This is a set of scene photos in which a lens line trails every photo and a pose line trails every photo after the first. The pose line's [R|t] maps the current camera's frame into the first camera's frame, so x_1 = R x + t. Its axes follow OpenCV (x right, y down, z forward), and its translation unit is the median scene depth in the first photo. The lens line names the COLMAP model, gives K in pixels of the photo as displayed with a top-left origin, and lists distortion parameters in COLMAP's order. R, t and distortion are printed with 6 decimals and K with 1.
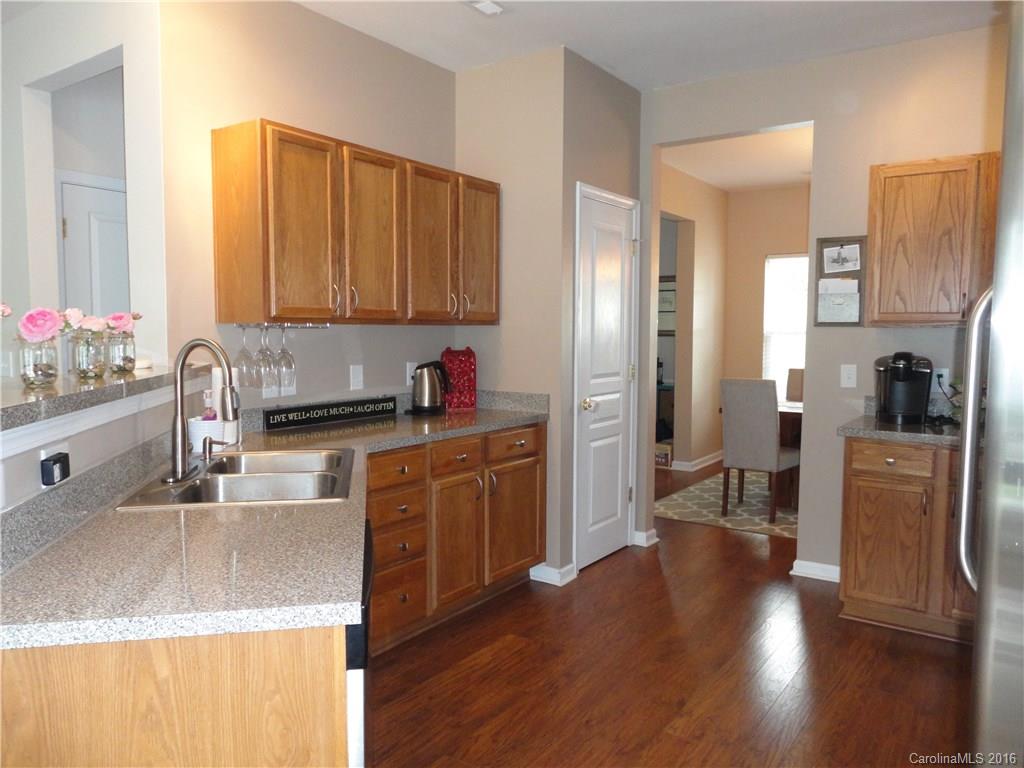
lens RADIAL K [[741.3, 0, 512.0], [0, 741.3, 384.0], [0, 0, 1]] dist [-0.002896, -0.002492]
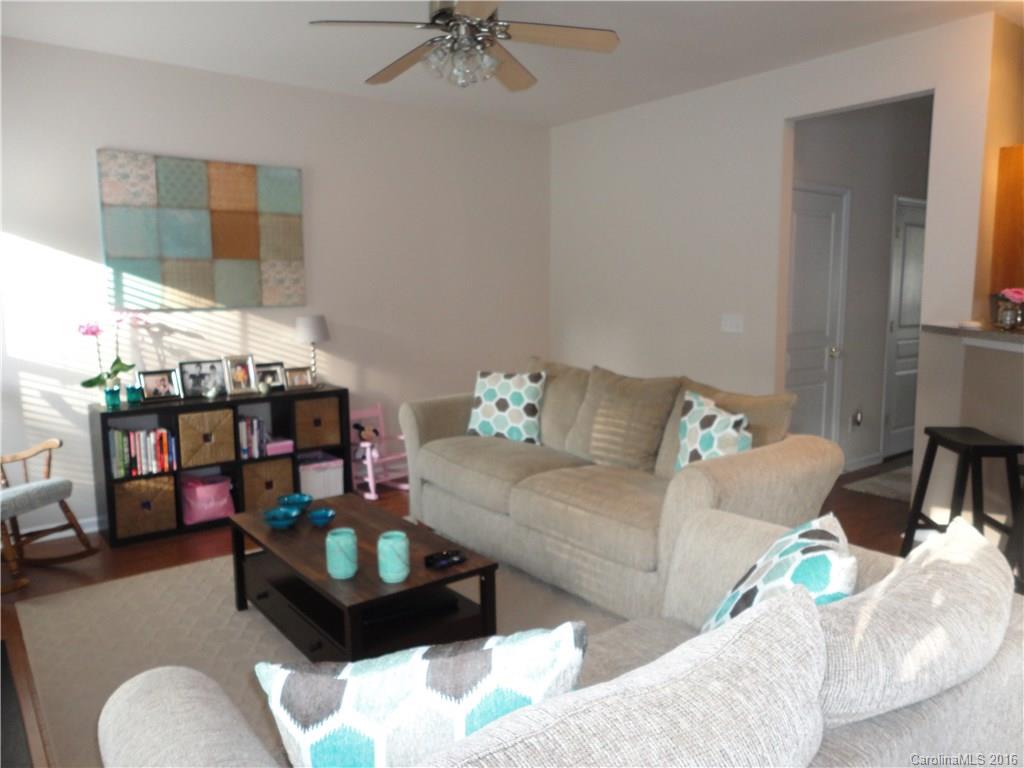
lens RADIAL K [[741.3, 0, 512.0], [0, 741.3, 384.0], [0, 0, 1]] dist [-0.002896, -0.002492]
pose [[0.956031, 0.024361, -0.292253, -0.703235], [-0.009409, 0.998579, 0.052460, 0.015134], [0.293115, -0.047403, 0.954901, -0.450674]]
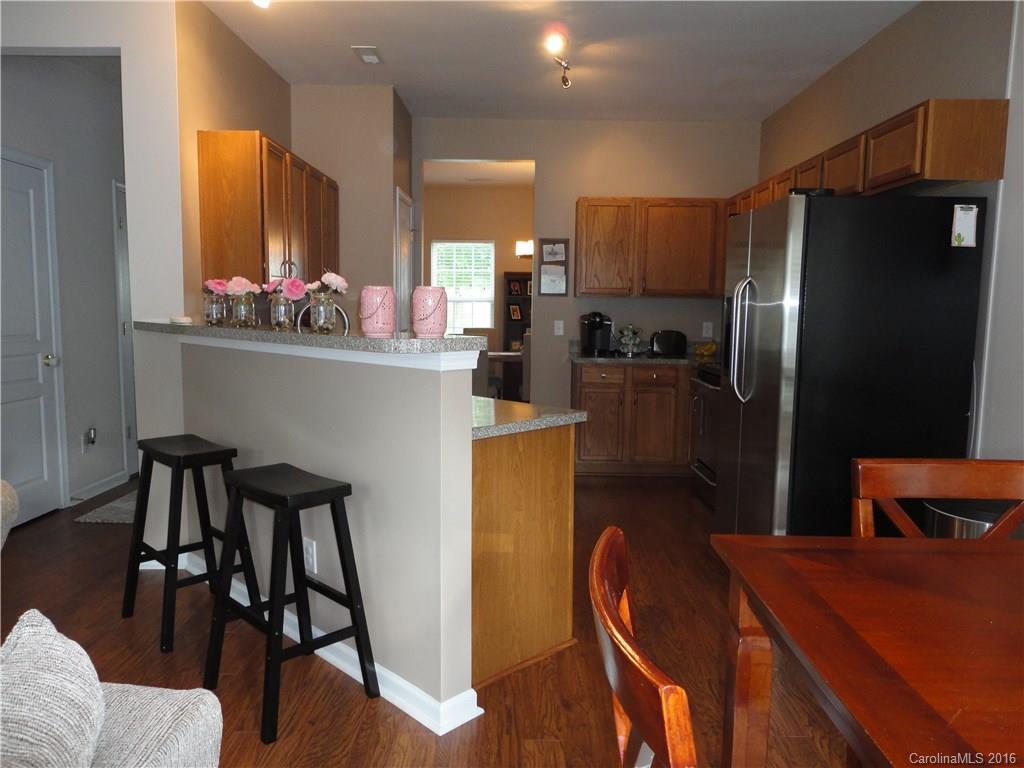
lens RADIAL K [[741.3, 0, 512.0], [0, 741.3, 384.0], [0, 0, 1]] dist [-0.002896, -0.002492]
pose [[0.824990, -0.056353, 0.562331, -0.577690], [0.033231, 0.998132, 0.051273, 0.027022], [-0.564169, -0.023613, 0.825321, -0.271361]]
